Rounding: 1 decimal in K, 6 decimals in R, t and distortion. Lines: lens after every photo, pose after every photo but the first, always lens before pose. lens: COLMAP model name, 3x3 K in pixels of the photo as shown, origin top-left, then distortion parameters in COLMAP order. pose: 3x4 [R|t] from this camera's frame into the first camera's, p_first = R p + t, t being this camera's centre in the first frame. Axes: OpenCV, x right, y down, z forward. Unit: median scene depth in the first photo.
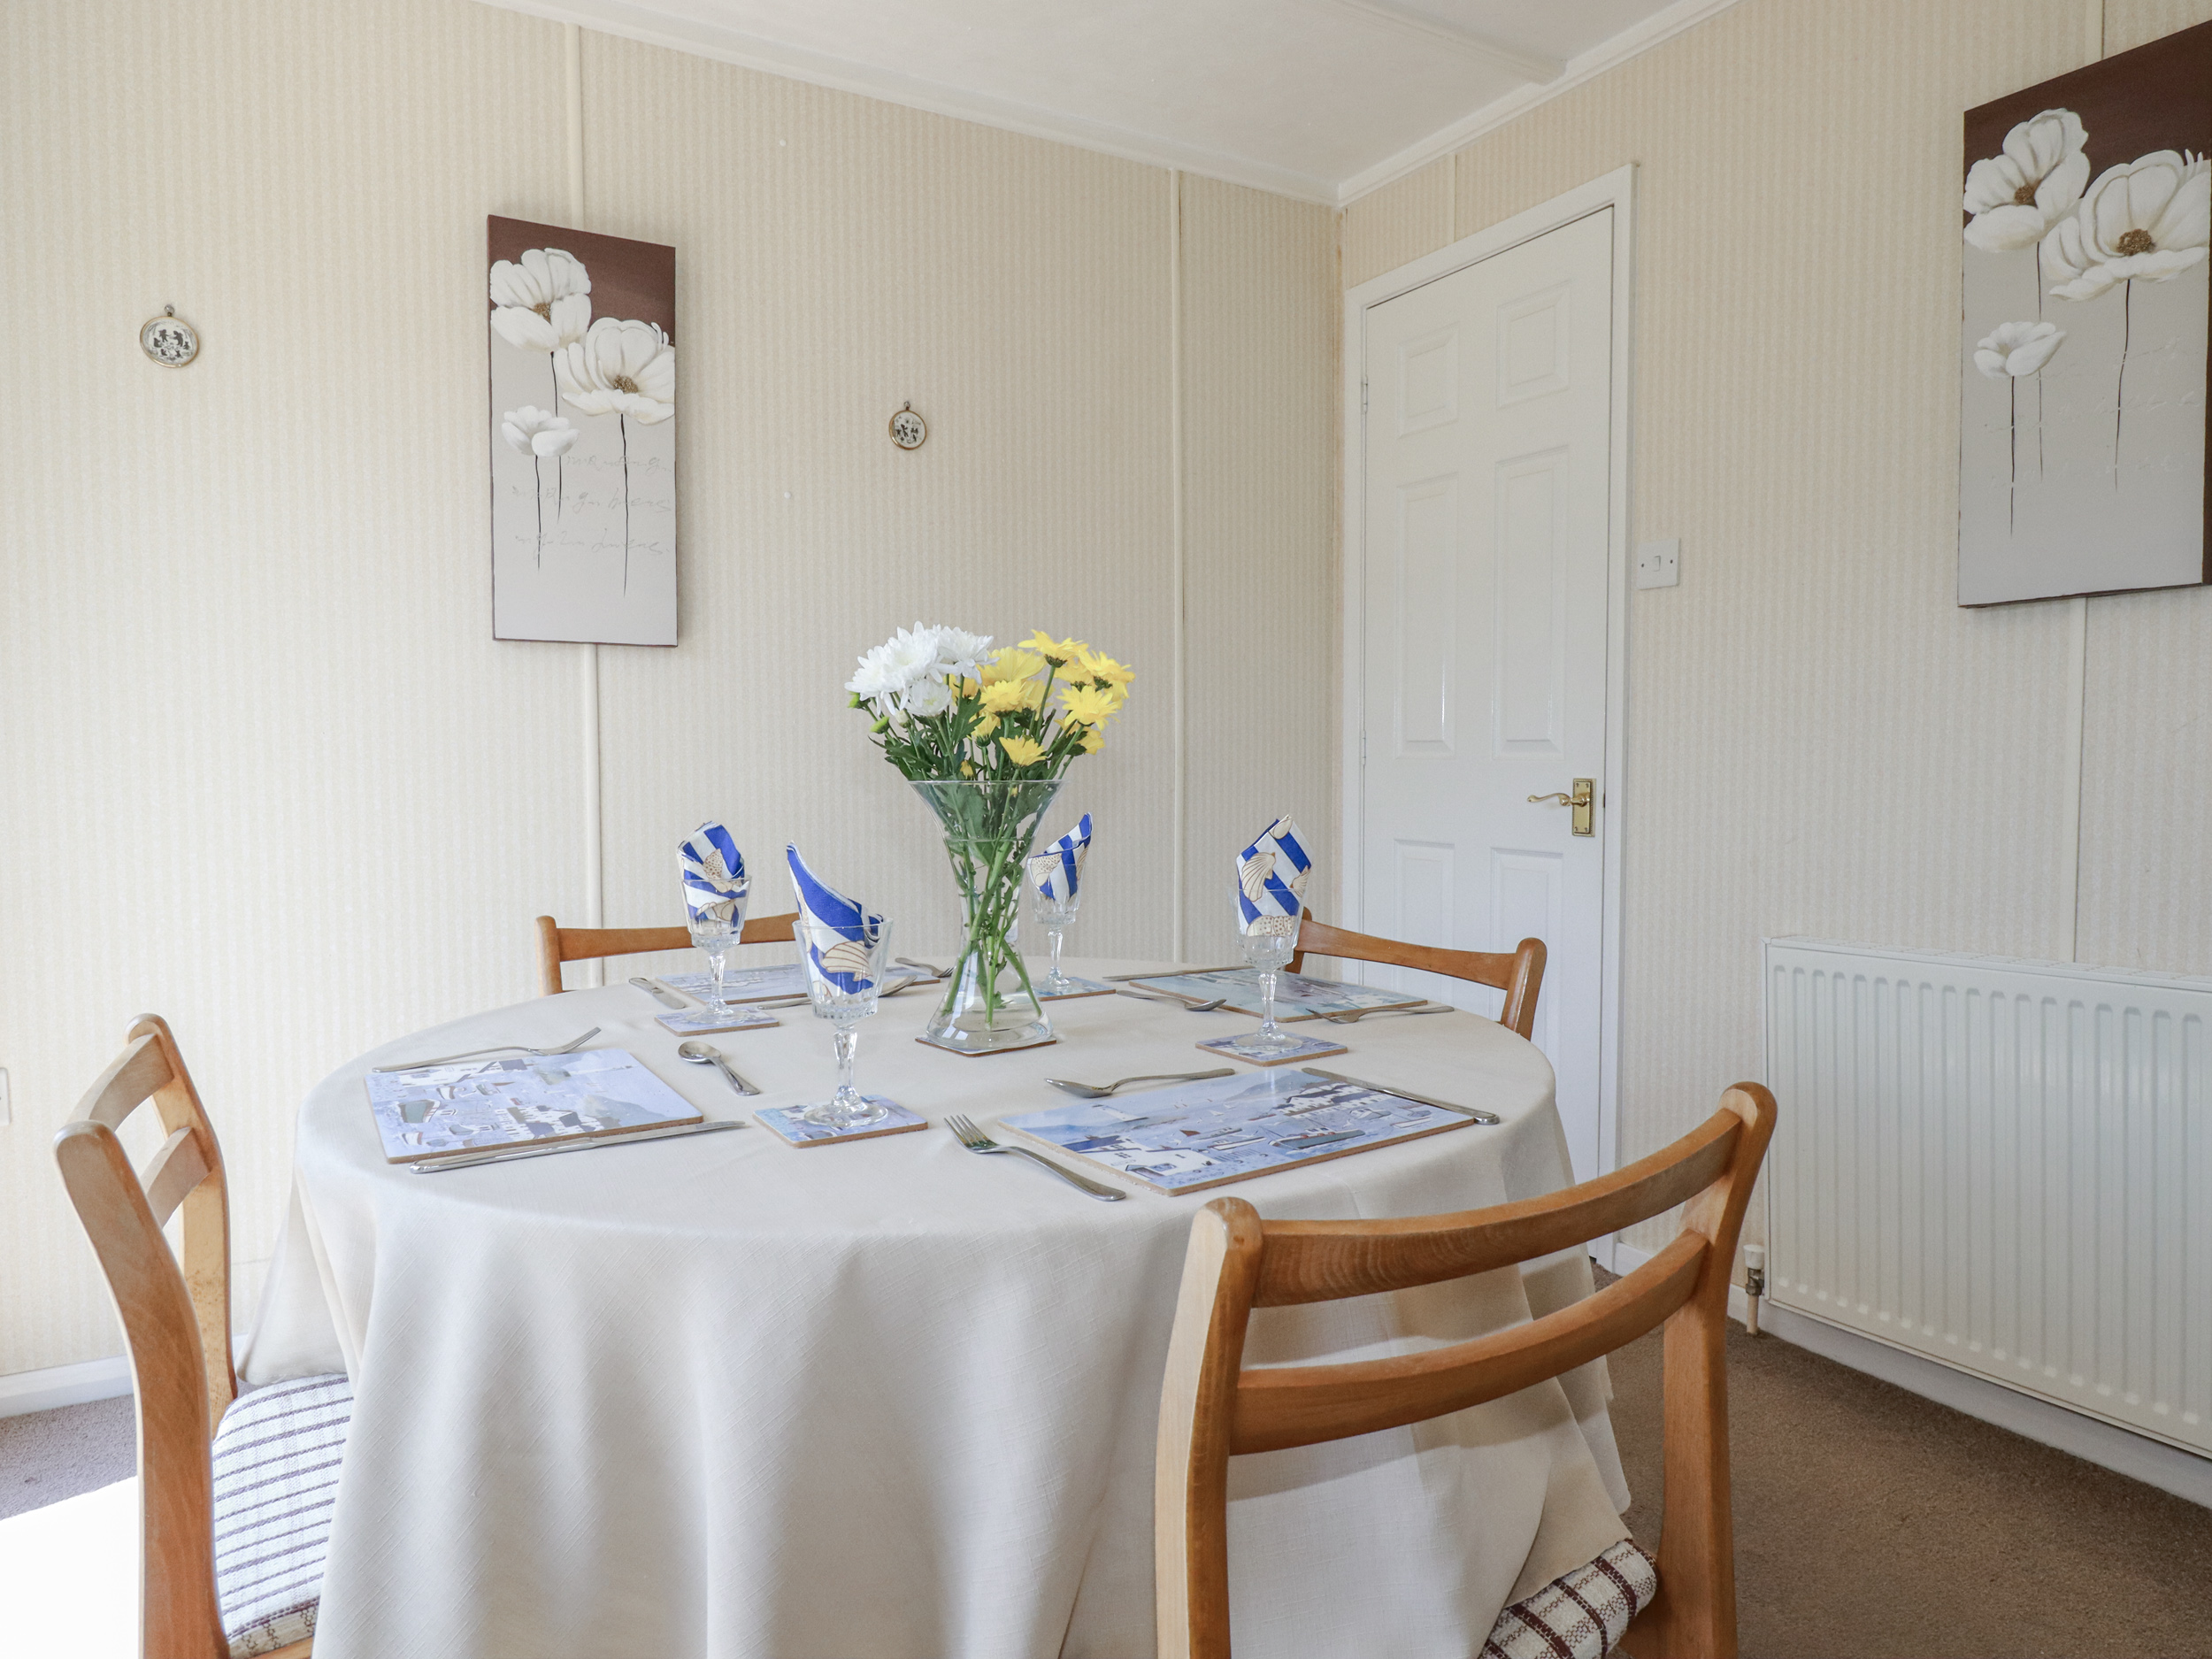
lens RADIAL K [[1423.2, 0, 1106.0], [0, 1423.2, 829.5], [0, 0, 1]] dist [0.000633, -0.001397]
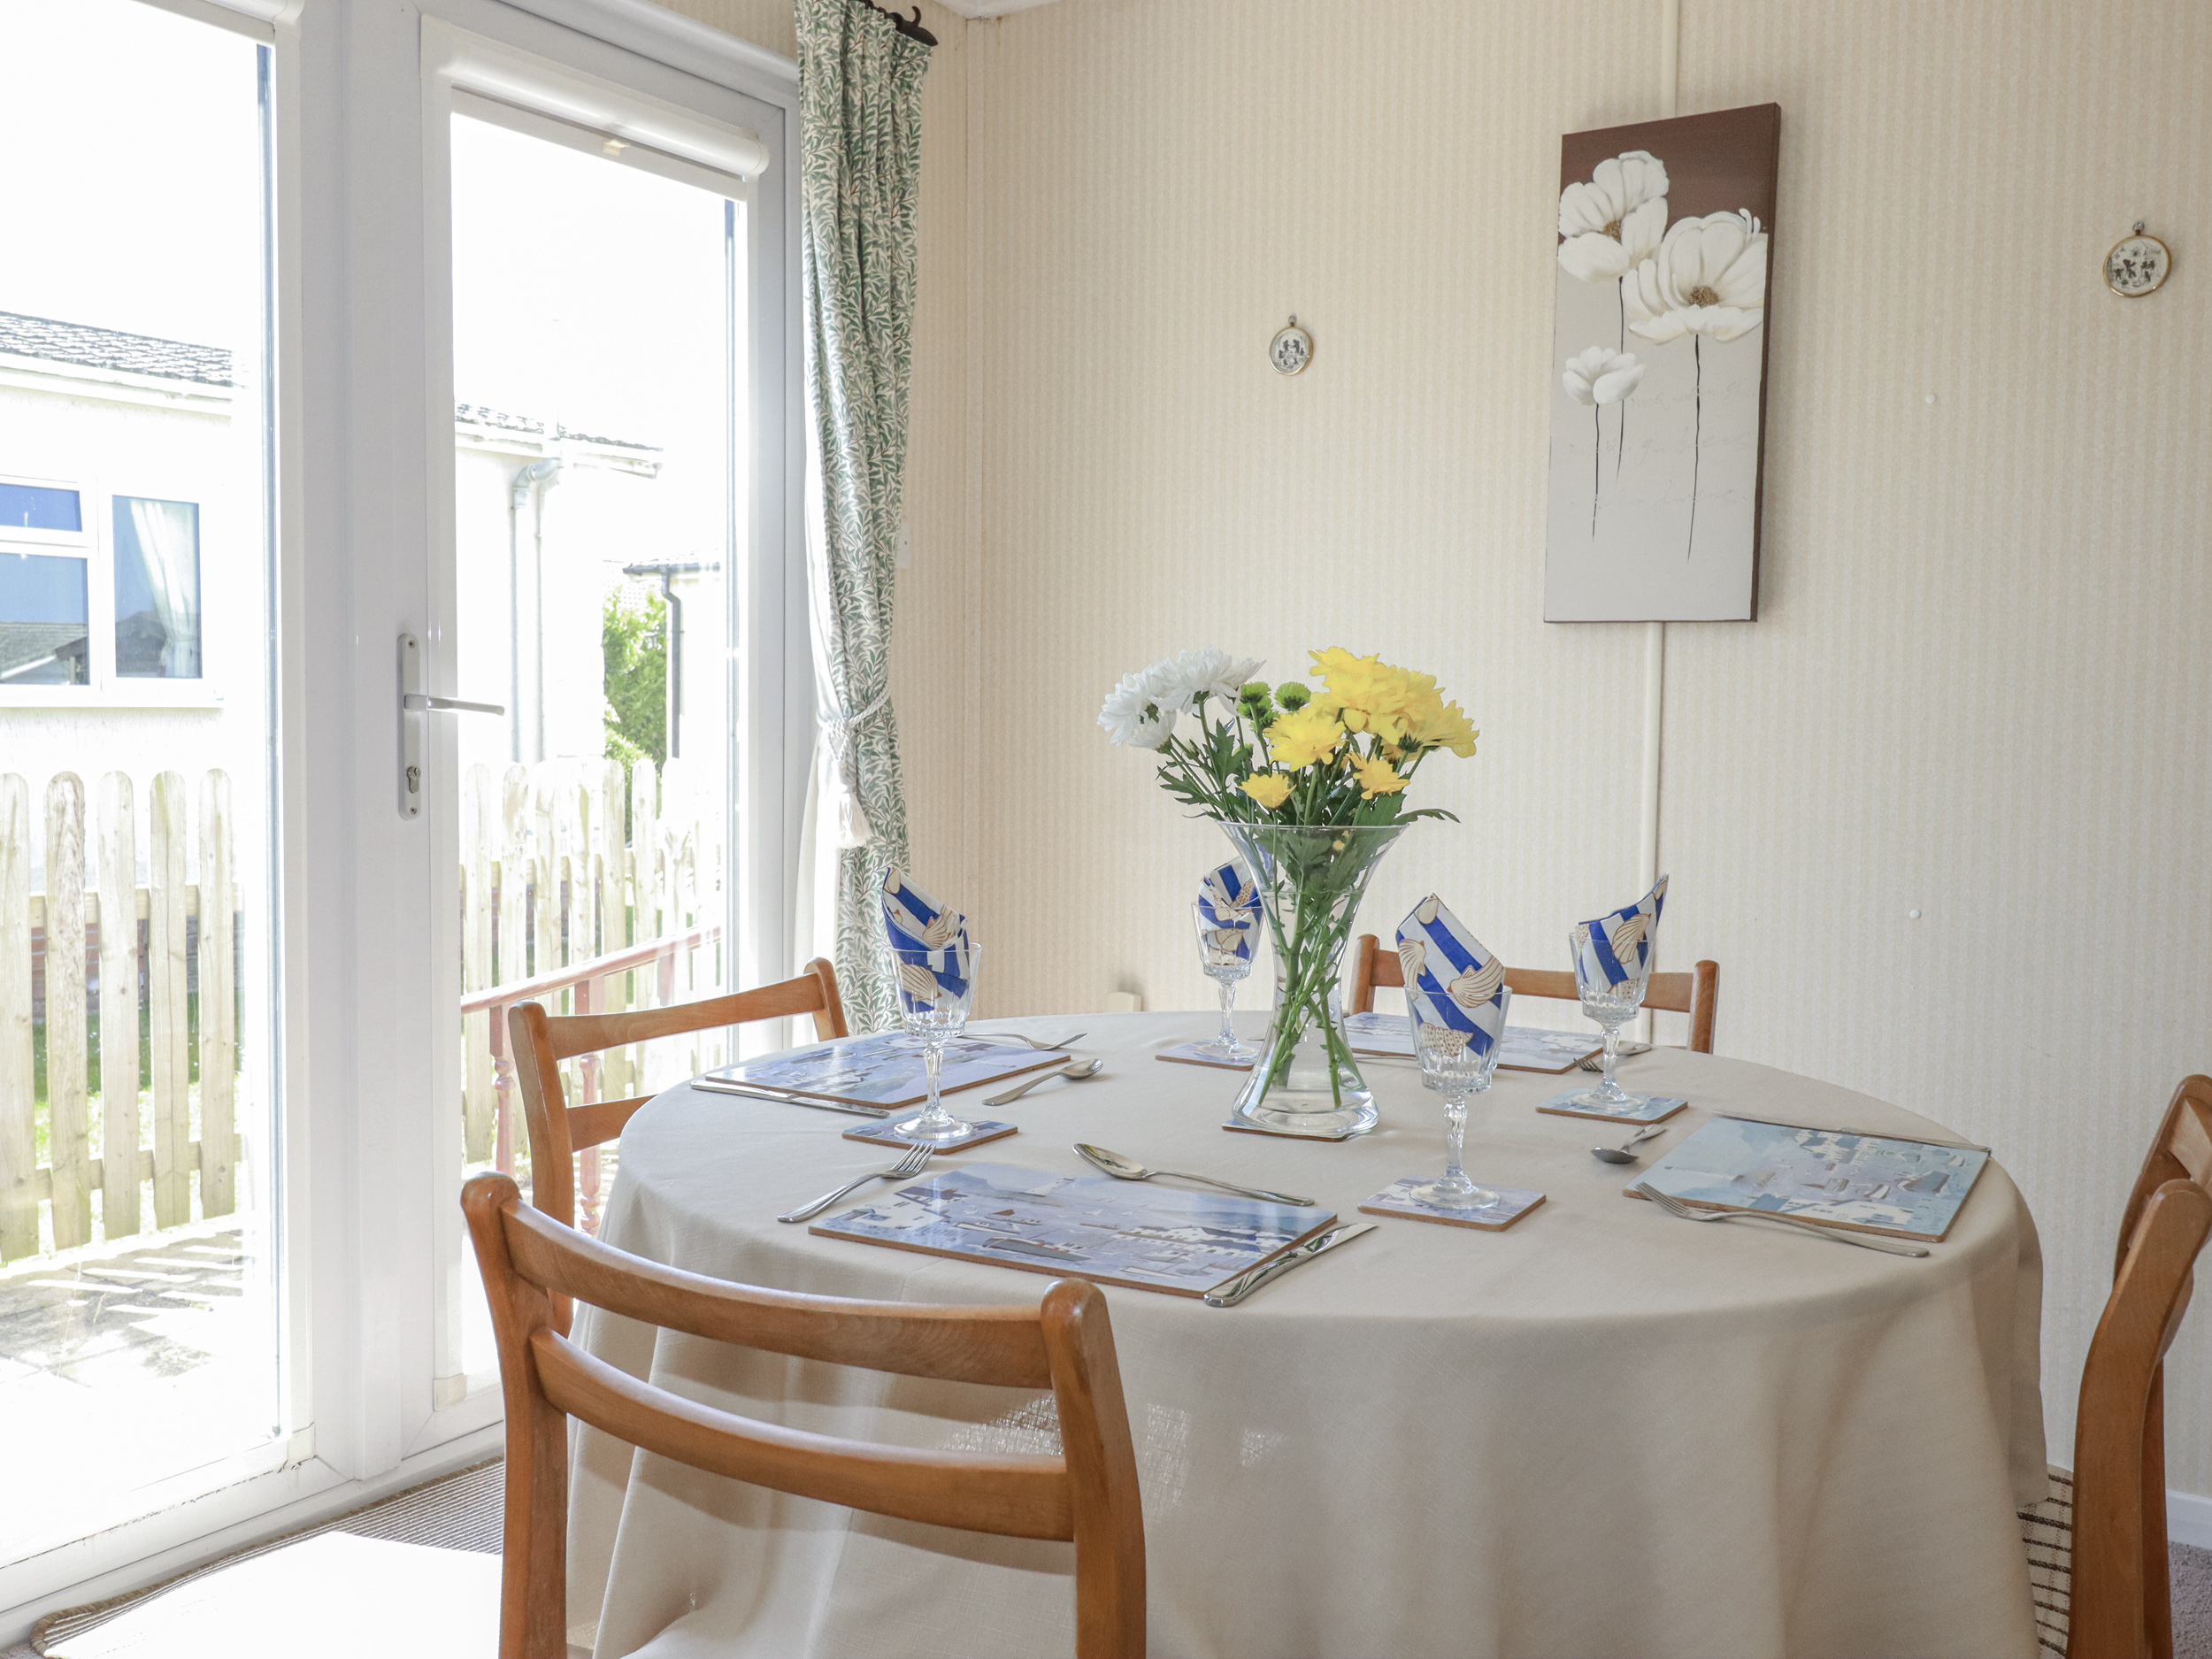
lens RADIAL K [[2014.9, 0, 1106.0], [0, 2014.9, 829.5], [0, 0, 1]] dist [0.000624, 0.016766]
pose [[0.452413, 0.062269, -0.889632, 0.542709], [-0.055233, 0.997601, 0.041738, -0.043064], [0.890096, 0.030254, 0.454767, 0.197426]]
